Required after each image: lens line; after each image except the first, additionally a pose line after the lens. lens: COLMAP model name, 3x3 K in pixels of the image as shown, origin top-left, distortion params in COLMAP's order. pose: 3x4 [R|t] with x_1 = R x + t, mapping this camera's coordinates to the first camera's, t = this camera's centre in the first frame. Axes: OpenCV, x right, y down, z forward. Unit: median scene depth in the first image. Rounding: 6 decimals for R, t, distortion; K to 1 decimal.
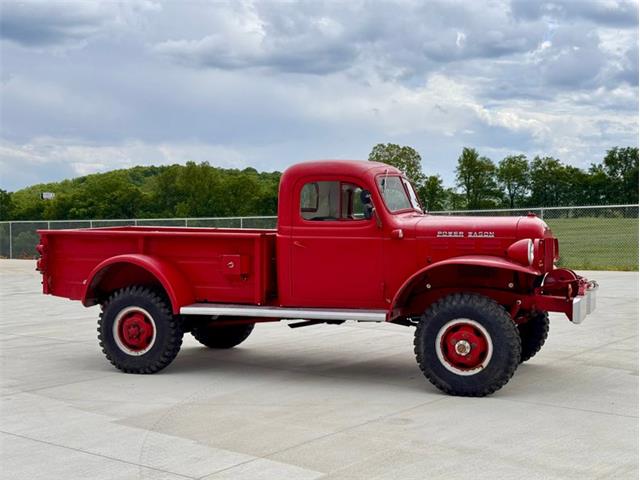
lens RADIAL K [[891.1, 0, 317.4], [0, 891.1, 242.2], [0, 0, 1]] dist [0.146965, -0.093584]
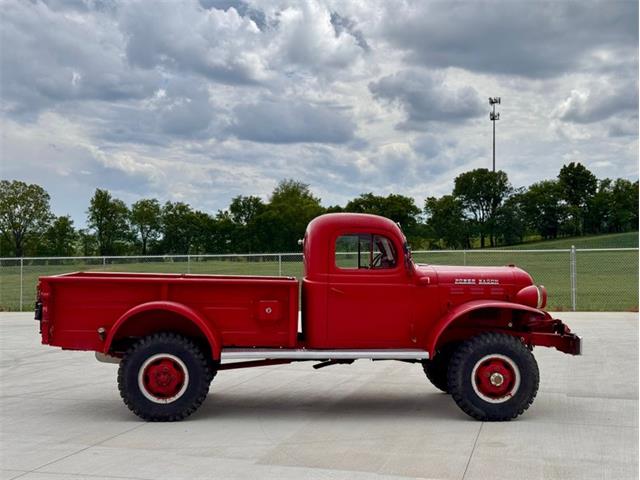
lens RADIAL K [[891.1, 0, 317.4], [0, 891.1, 242.2], [0, 0, 1]] dist [0.146965, -0.093584]
pose [[0.913732, 0.018129, 0.405913, -0.445487], [0.001040, 0.998896, -0.046954, -0.004830], [-0.406317, 0.043326, 0.912705, 0.015688]]
